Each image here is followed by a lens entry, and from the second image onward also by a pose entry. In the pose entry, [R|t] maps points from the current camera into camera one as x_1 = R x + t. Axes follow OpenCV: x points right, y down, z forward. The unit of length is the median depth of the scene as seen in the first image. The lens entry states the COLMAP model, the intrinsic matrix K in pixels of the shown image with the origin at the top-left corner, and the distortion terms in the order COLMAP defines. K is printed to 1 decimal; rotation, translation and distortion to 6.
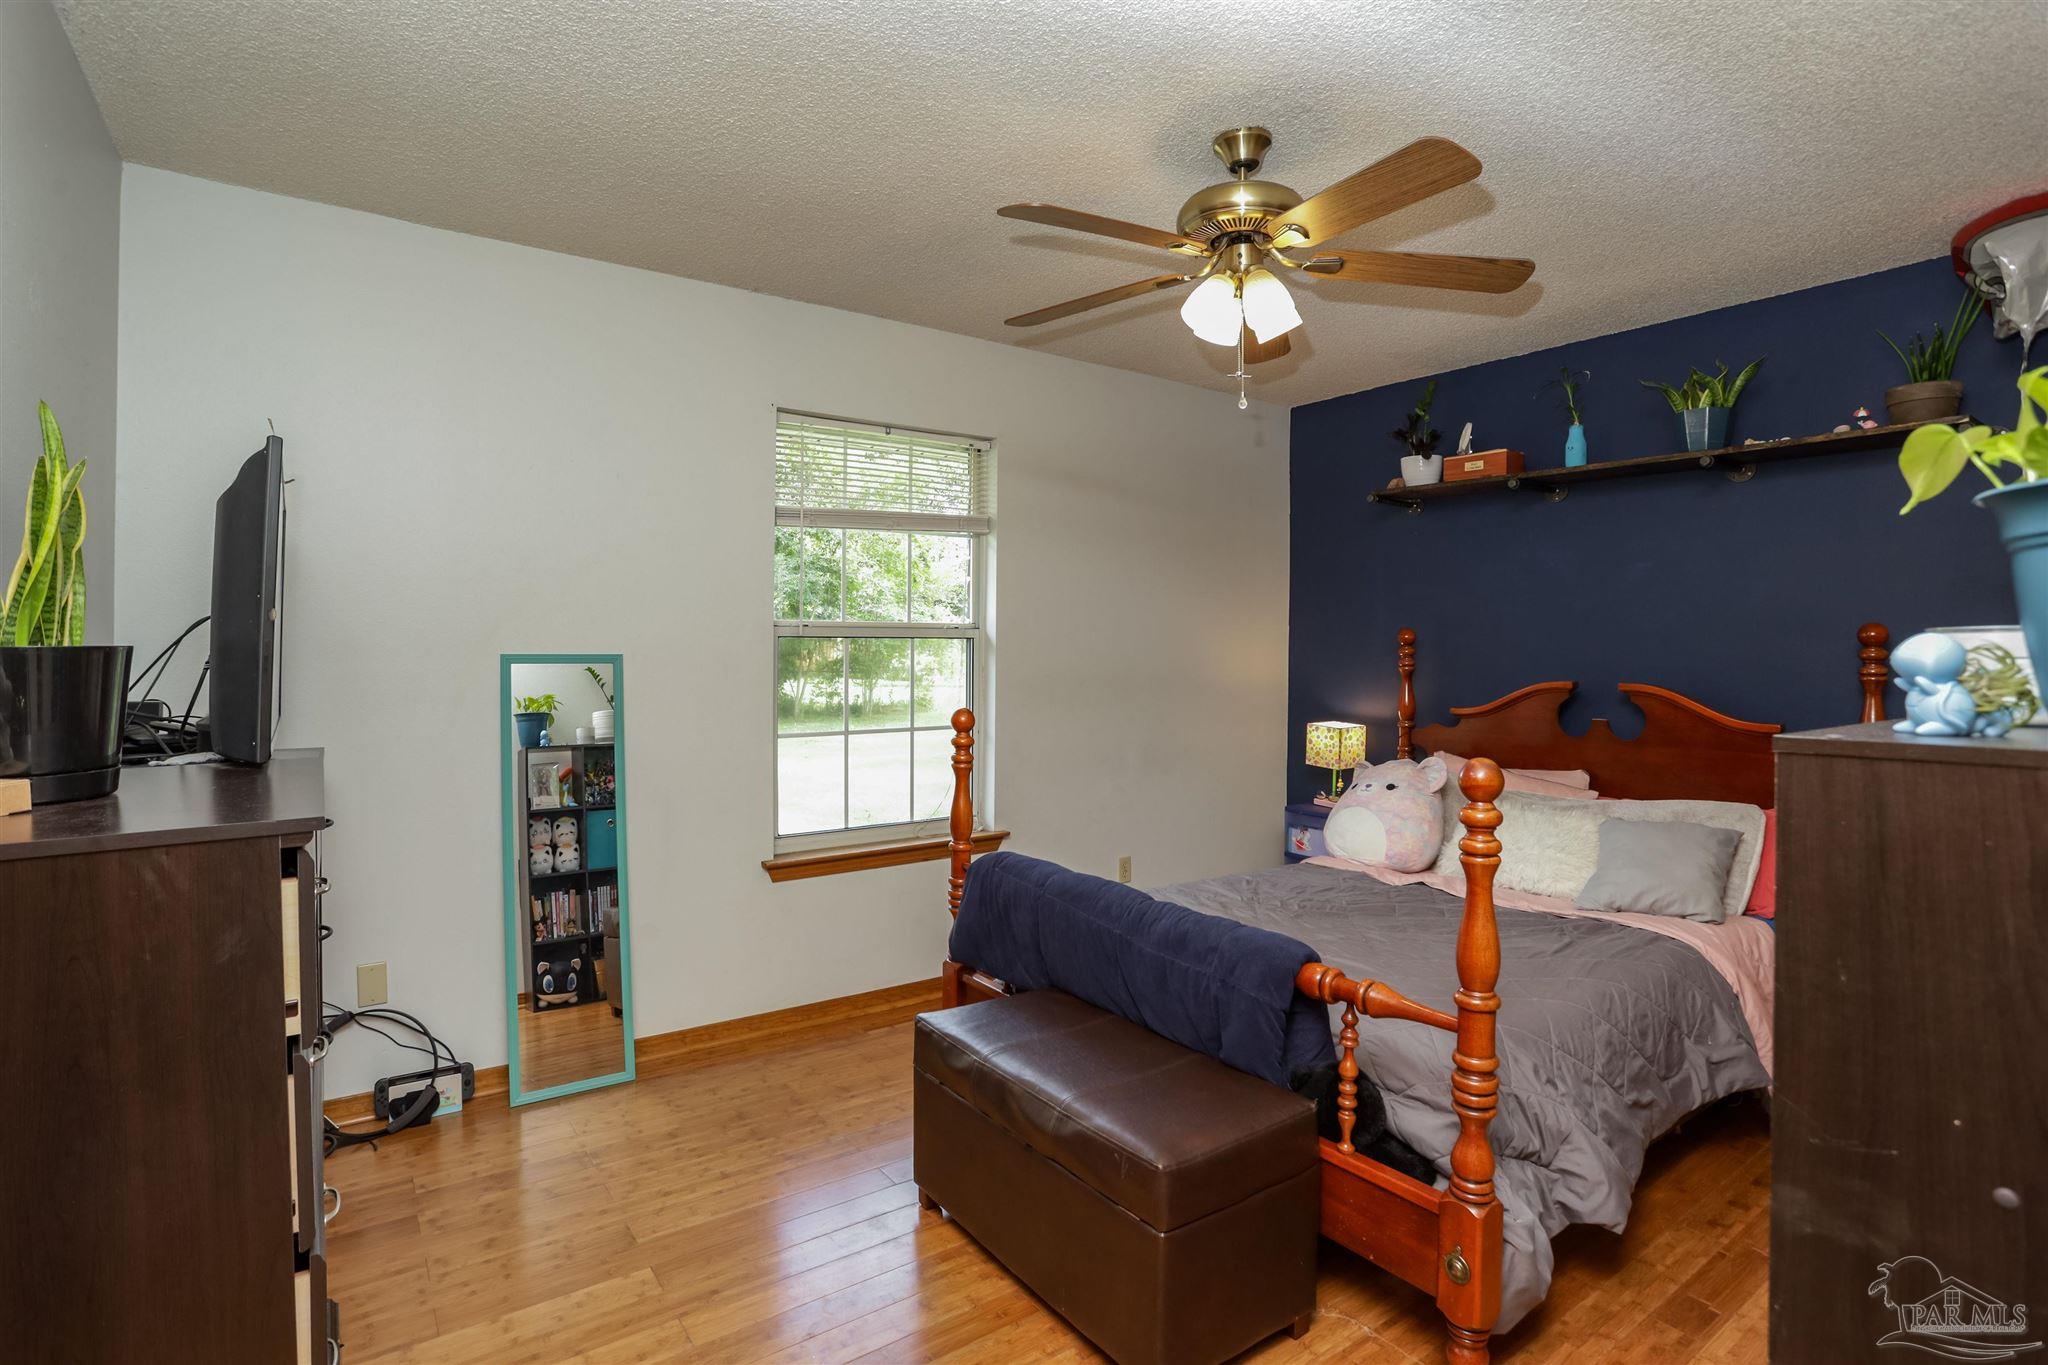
lens RADIAL K [[1026.4, 0, 986.5], [0, 1026.4, 636.9], [0, 0, 1]] dist [-0.055348, 0.021809]
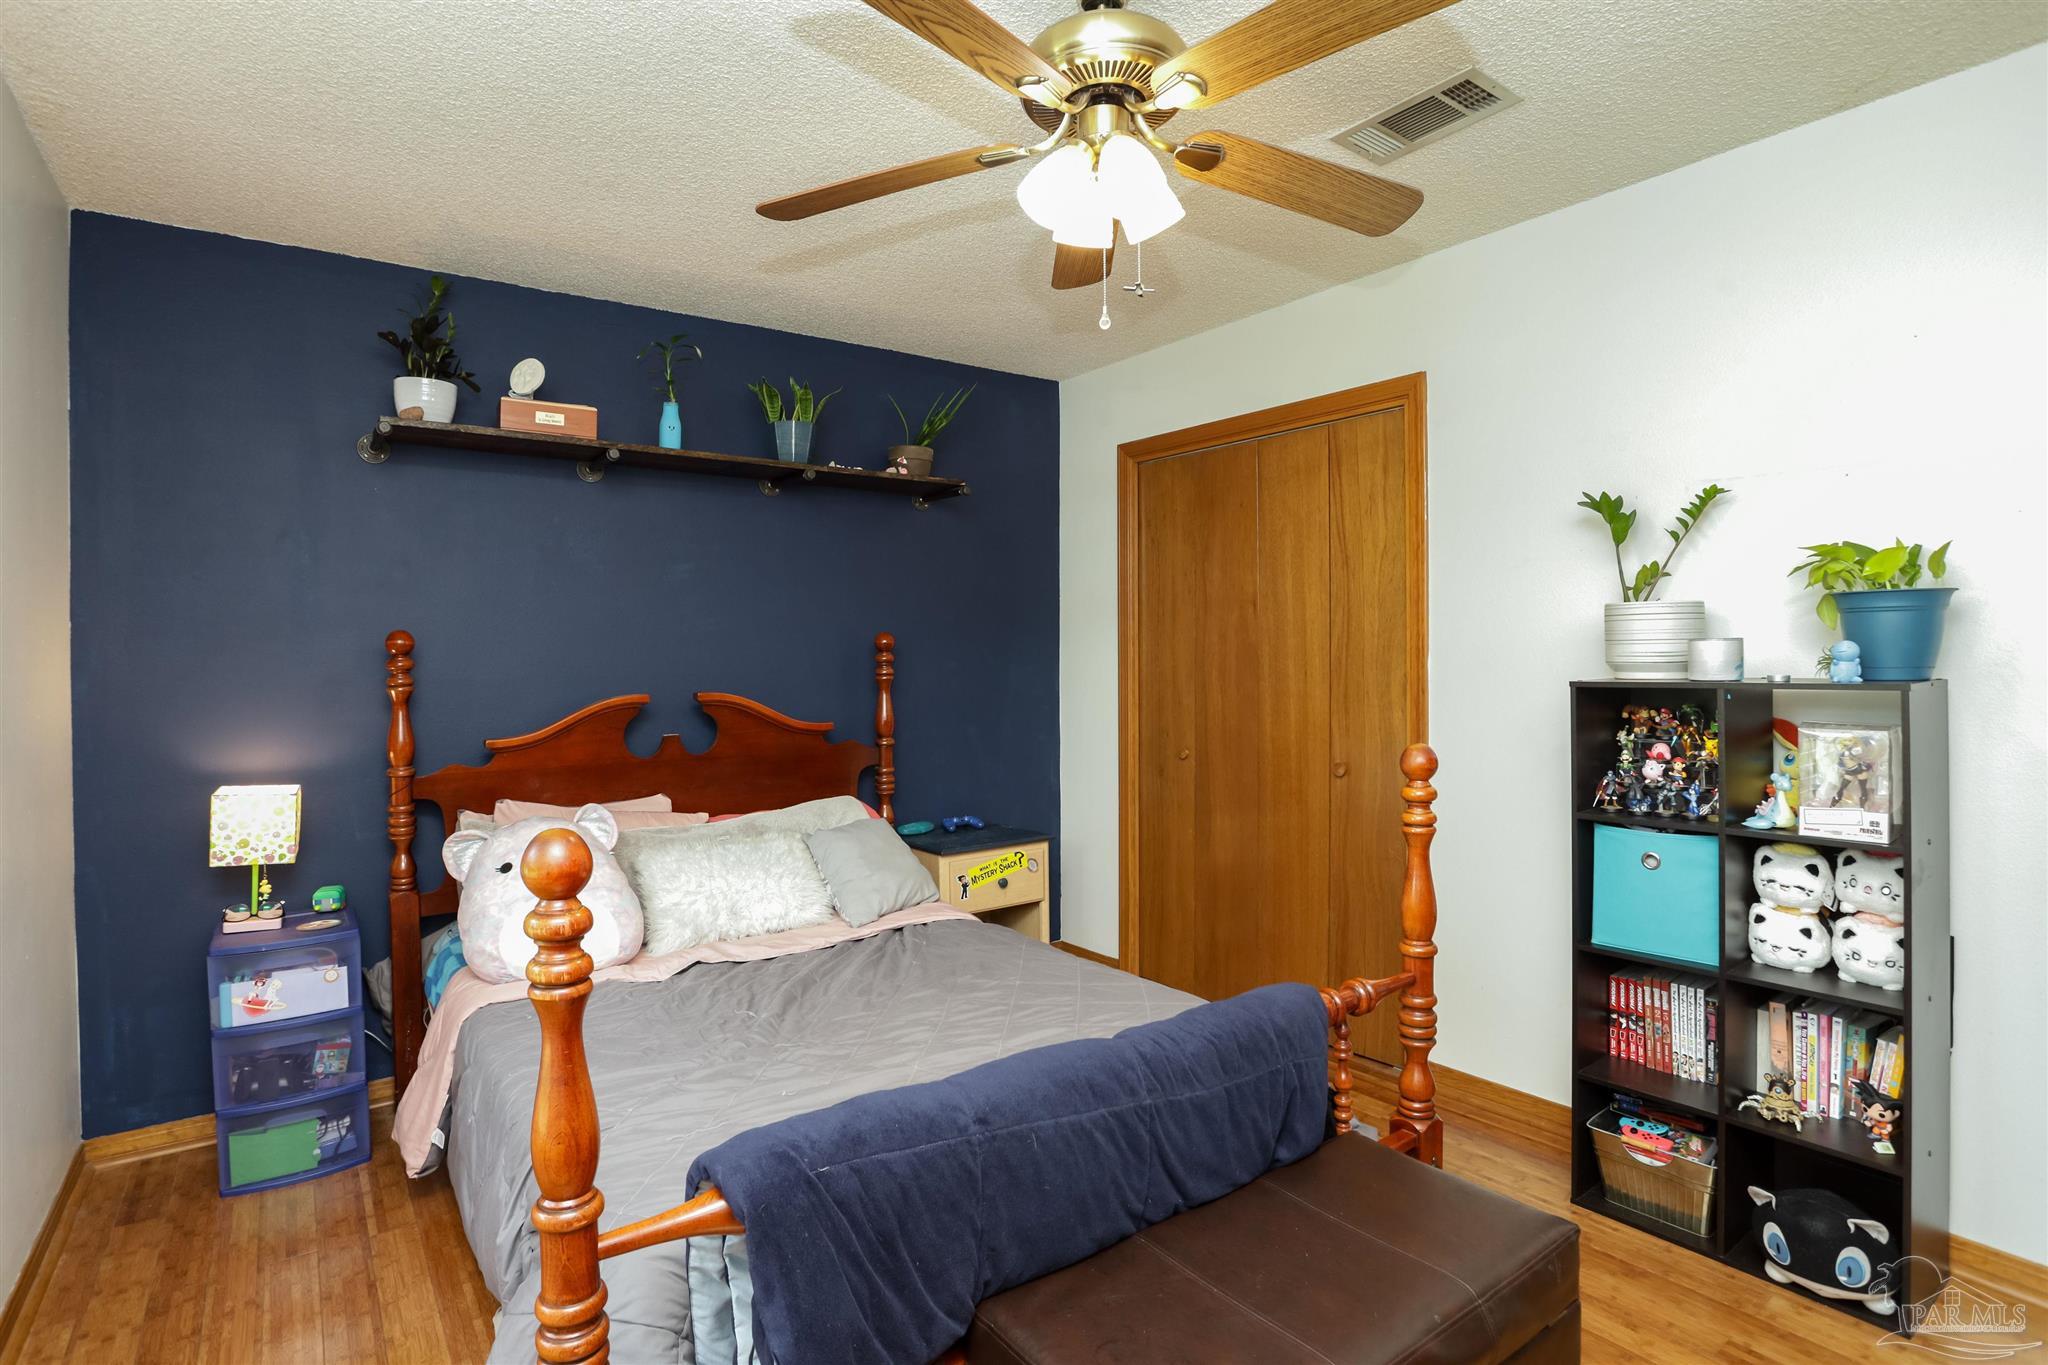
lens RADIAL K [[1028.7, 0, 1030.7], [0, 1028.7, 690.5], [0, 0, 1]] dist [-0.091032, 0.041810]
pose [[-0.043244, -0.040838, 0.998230, -0.319175], [-0.000056, 0.999164, 0.040874, 0.004934], [-0.999065, 0.001711, -0.043210, 0.722450]]
